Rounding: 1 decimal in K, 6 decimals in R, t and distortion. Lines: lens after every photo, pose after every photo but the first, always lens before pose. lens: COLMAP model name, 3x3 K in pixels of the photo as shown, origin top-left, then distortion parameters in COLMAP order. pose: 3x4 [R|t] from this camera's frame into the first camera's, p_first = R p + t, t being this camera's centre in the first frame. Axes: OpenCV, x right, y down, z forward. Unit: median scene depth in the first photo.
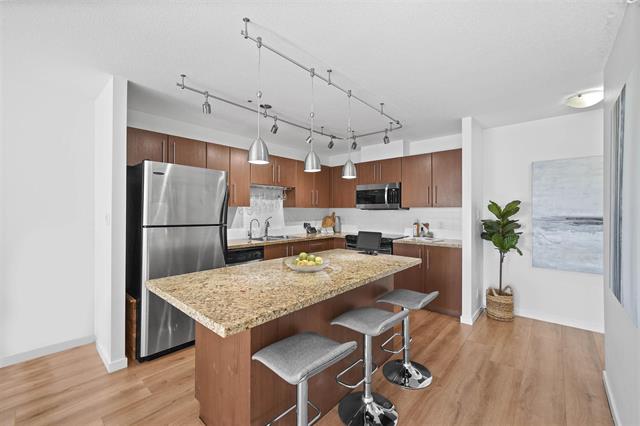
lens RADIAL K [[260.6, 0, 320.1], [0, 260.6, 209.3], [0, 0, 1]] dist [-0.007124, -0.000179]
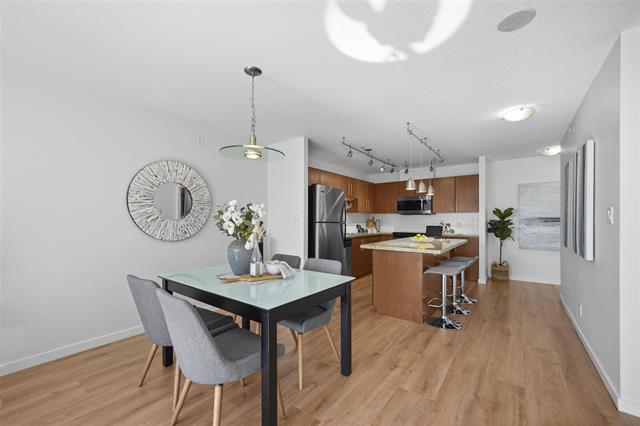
lens RADIAL K [[260.6, 0, 317.0], [0, 260.6, 218.6], [0, 0, 1]] dist [-0.007124, -0.000179]
pose [[0.996882, -0.003015, 0.078846, -0.578902], [0.002582, 0.999981, 0.005589, 0.021521], [-0.078862, -0.005368, 0.996871, -0.524540]]
